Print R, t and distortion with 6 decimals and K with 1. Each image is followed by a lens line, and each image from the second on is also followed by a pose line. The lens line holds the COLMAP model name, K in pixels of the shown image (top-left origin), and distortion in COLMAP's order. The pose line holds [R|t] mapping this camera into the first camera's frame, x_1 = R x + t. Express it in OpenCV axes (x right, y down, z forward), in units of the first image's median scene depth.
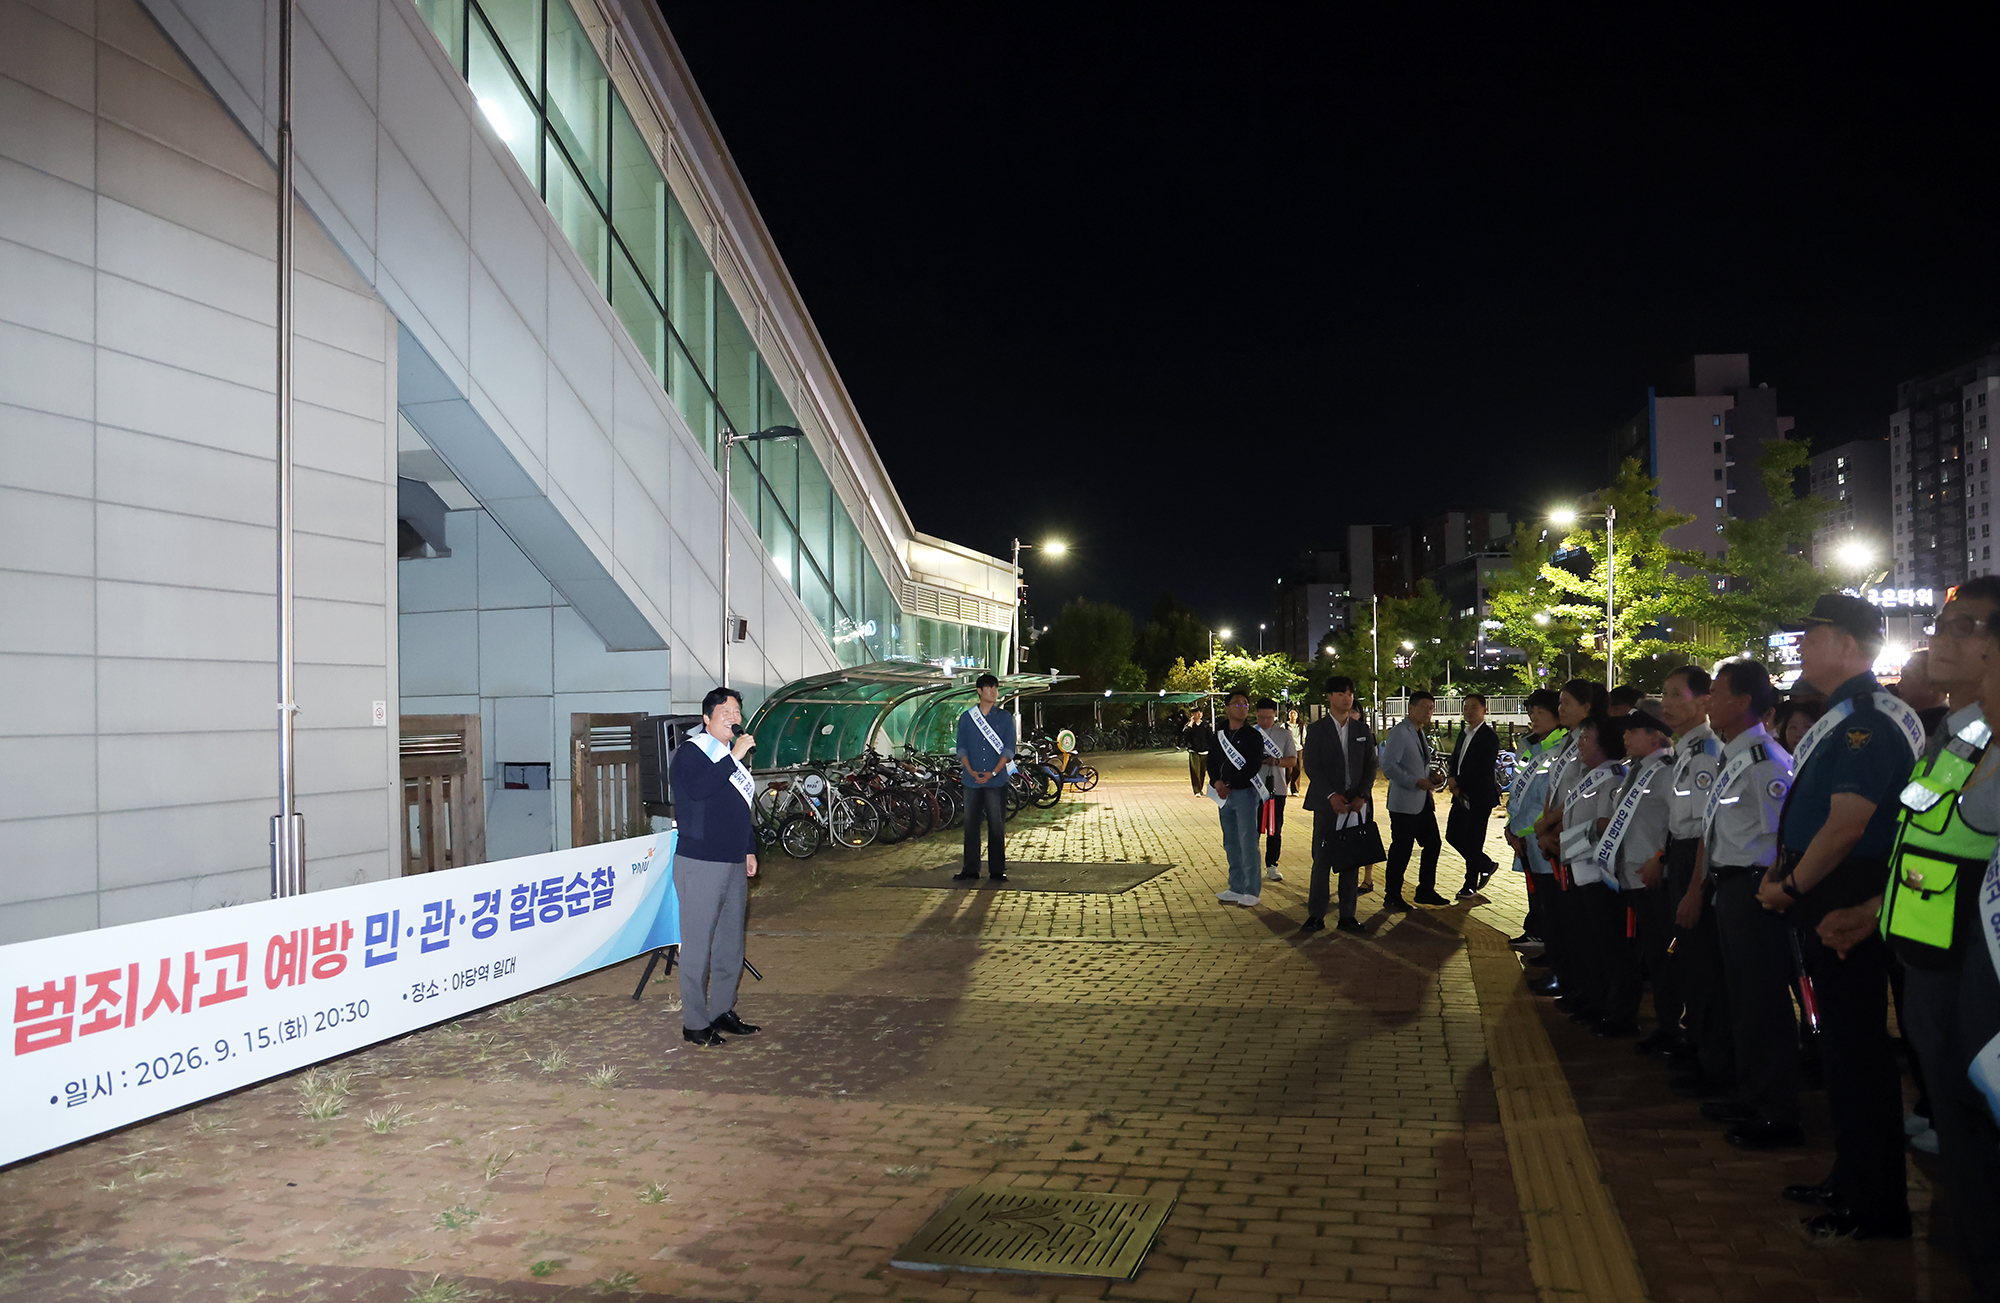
lens RADIAL K [[1401.3, 0, 1002.9], [0, 1401.3, 664.1], [0, 0, 1]] dist [-0.106350, 0.011737]
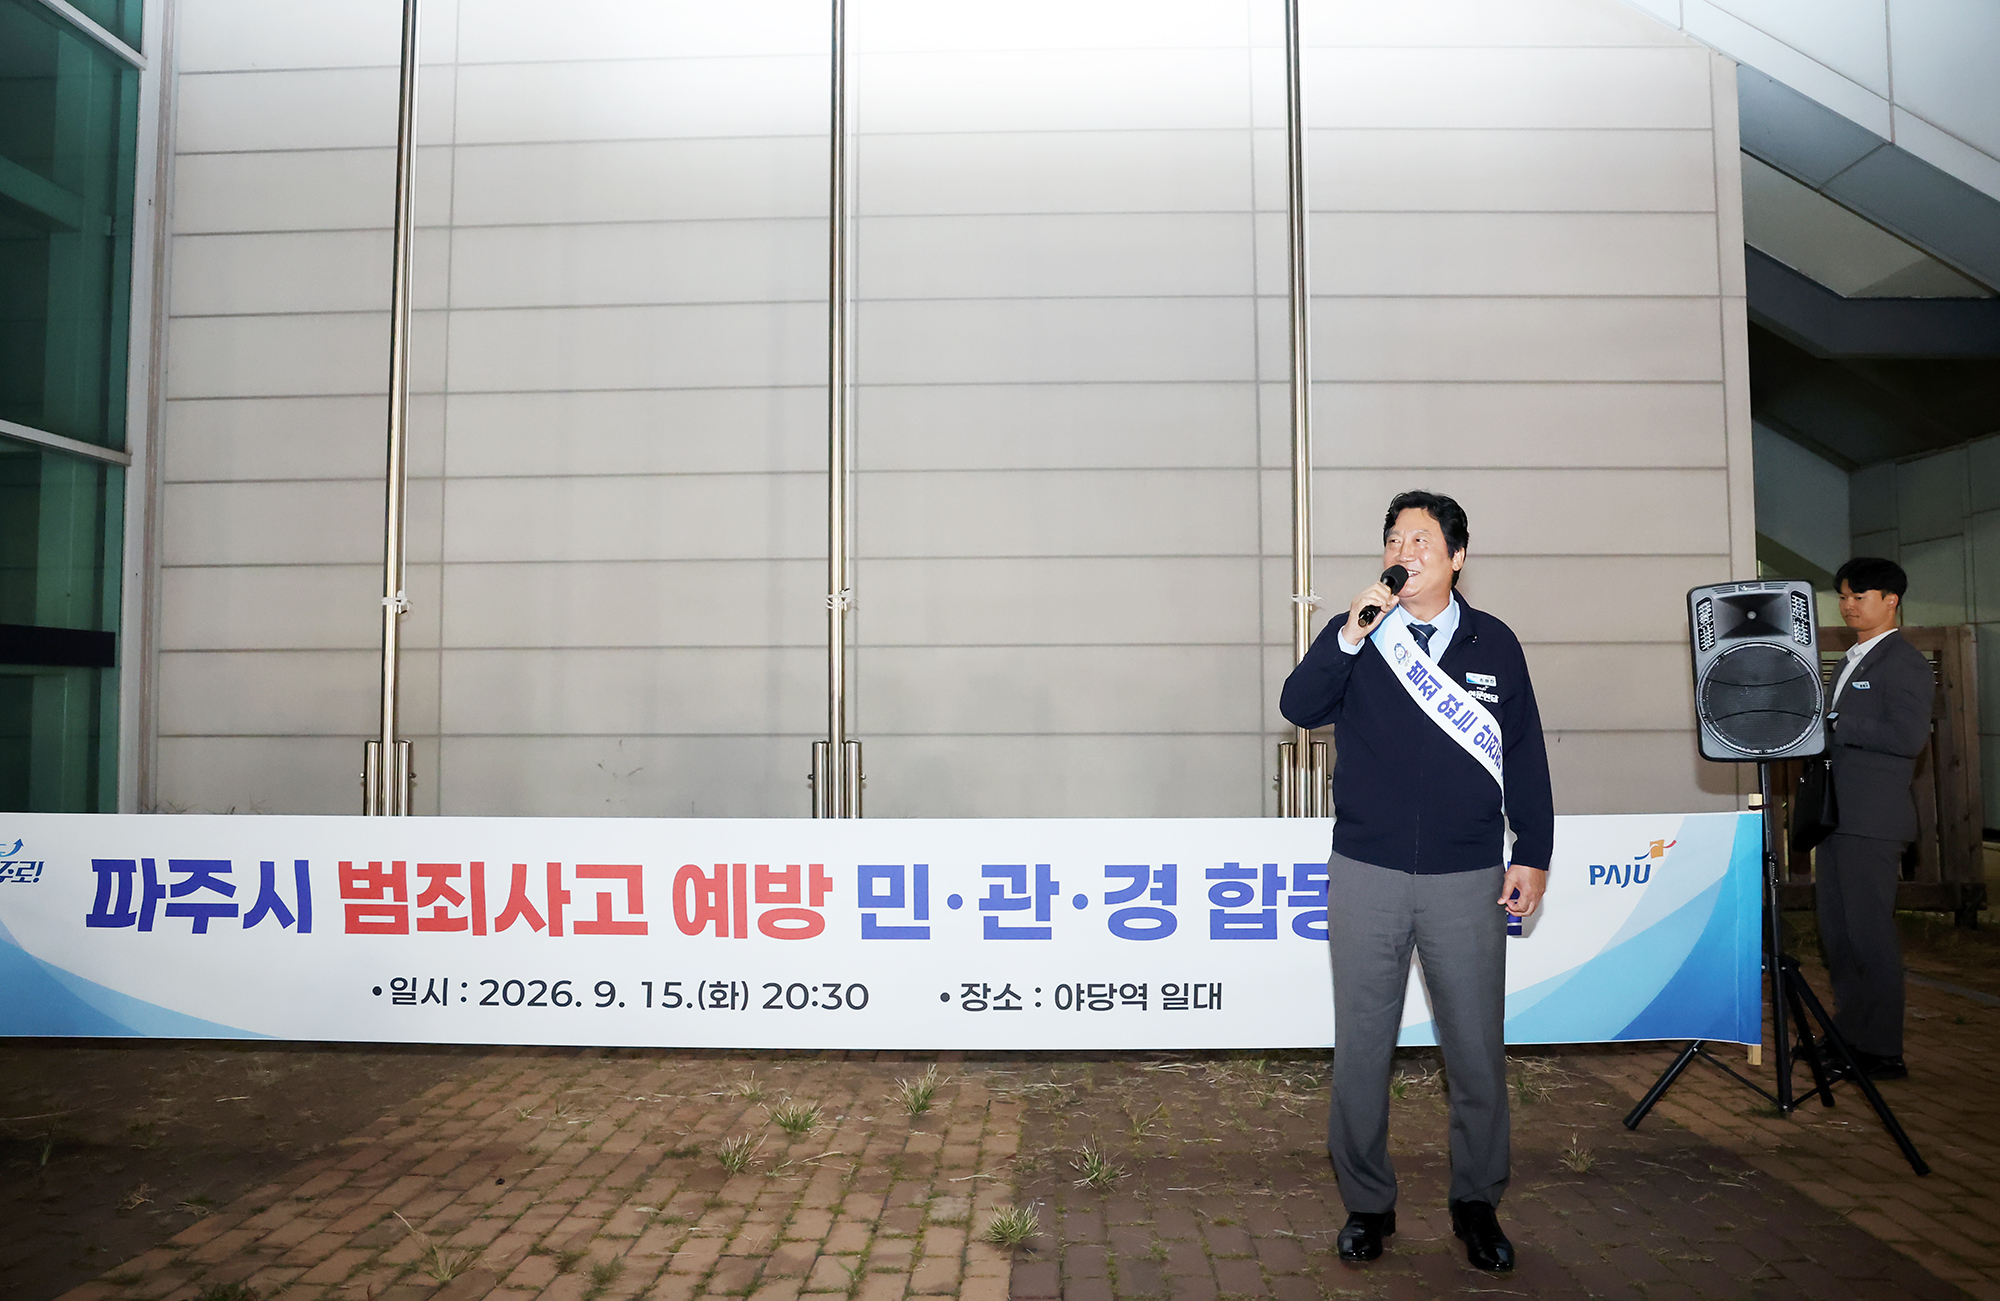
lens RADIAL K [[1401.3, 0, 1002.4], [0, 1401.3, 640.1], [0, 0, 1]] dist [-0.106350, 0.011737]
pose [[0.243808, -0.018915, -0.969639, 0.250982], [0.027973, 0.999531, -0.012465, 0.086165], [0.969420, -0.024085, 0.244223, 0.944924]]
